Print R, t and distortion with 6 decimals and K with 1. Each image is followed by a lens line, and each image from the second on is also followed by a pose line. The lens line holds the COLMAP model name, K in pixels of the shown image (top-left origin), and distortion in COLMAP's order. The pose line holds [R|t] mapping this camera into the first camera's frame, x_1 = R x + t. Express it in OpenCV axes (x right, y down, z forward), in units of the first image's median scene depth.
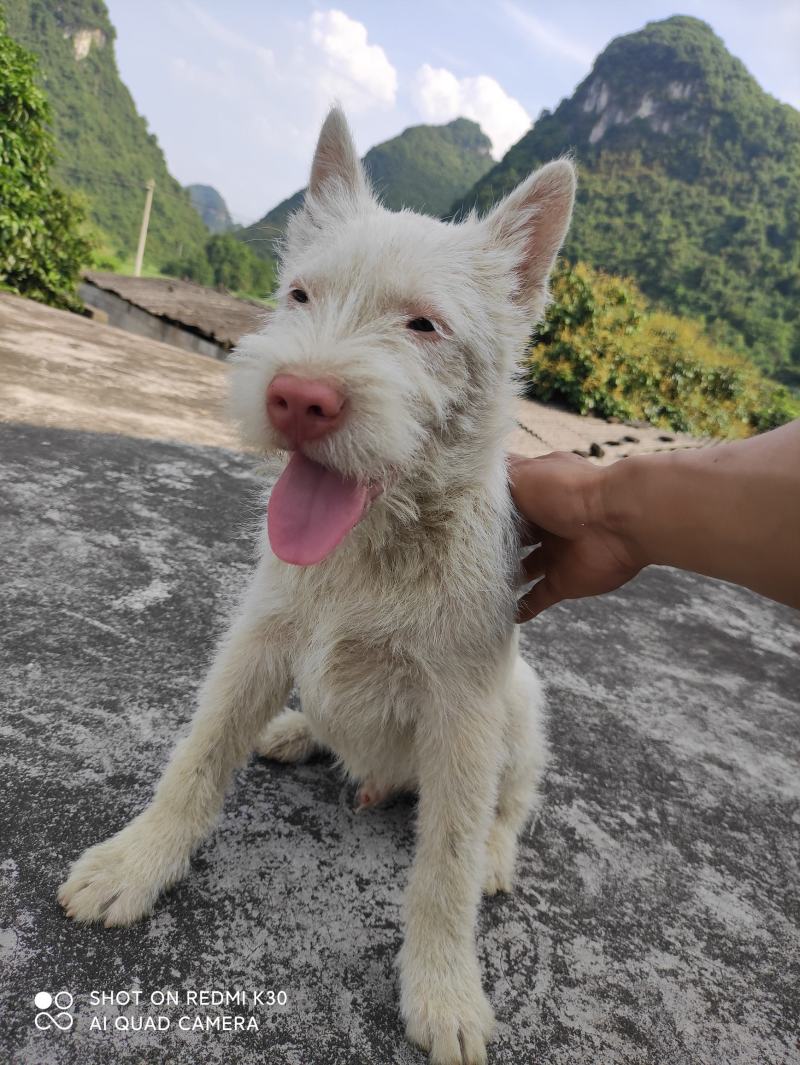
lens RADIAL K [[793.9, 0, 404.6], [0, 793.9, 535.4], [0, 0, 1]] dist [0.016792, -0.048694]
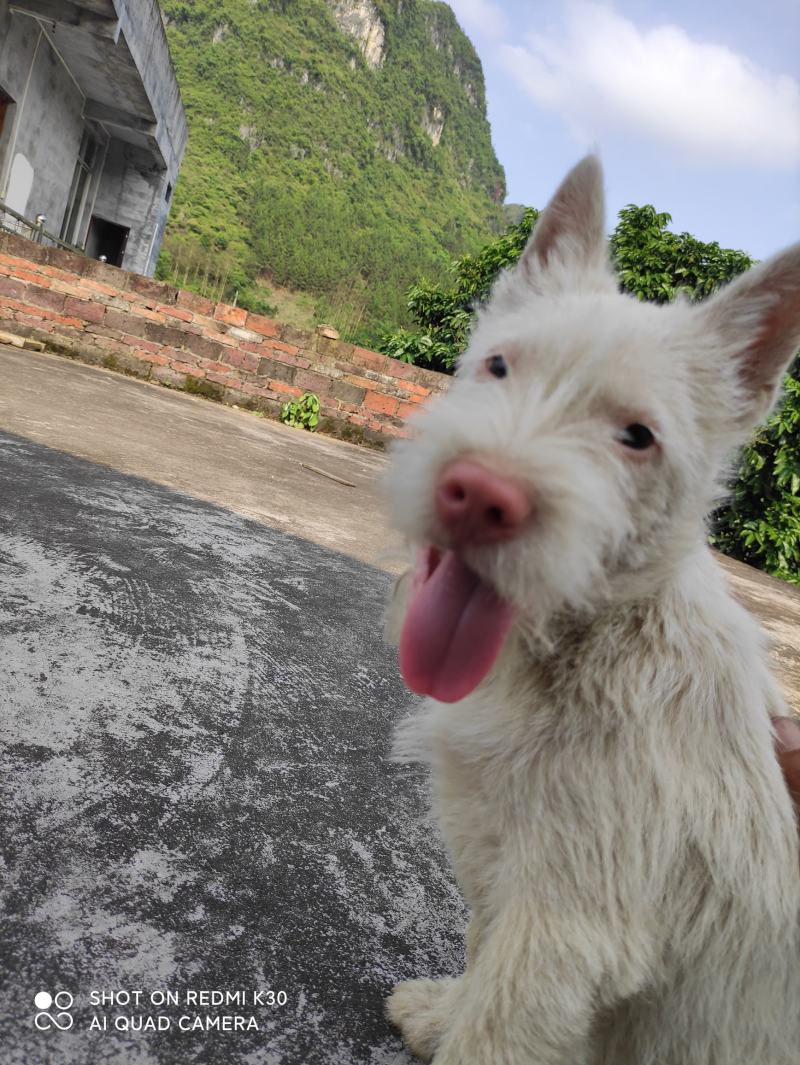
lens RADIAL K [[790.2, 0, 403.2], [0, 790.2, 530.3], [0, 0, 1]] dist [0.024183, -0.041631]
pose [[0.553171, 0.022594, -0.832762, 0.343147], [-0.342666, 0.917322, -0.202731, 0.033216], [0.759330, 0.397504, 0.515178, 0.250175]]
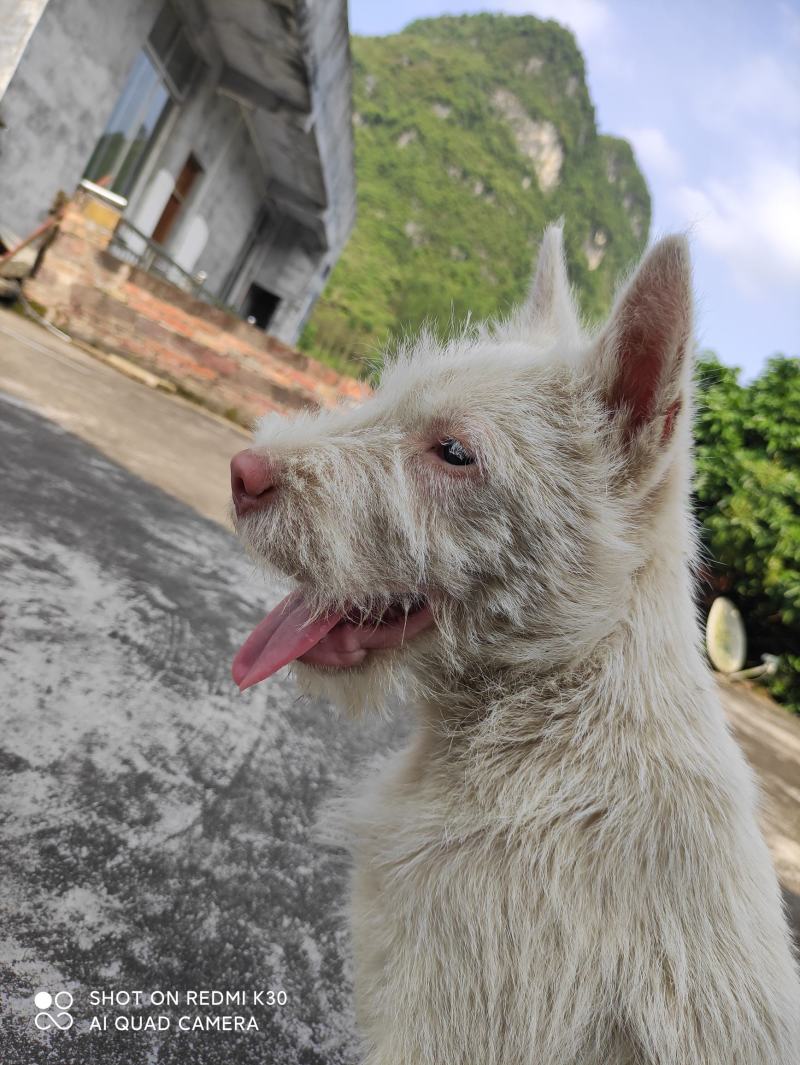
lens RADIAL K [[806.0, 0, 401.3], [0, 806.0, 537.7], [0, 0, 1]] dist [-0.006200, -0.022468]
pose [[0.448561, 0.027382, -0.893333, 0.347423], [-0.539989, 0.804775, -0.246472, 0.012978], [0.712183, 0.592948, 0.375777, 0.322842]]
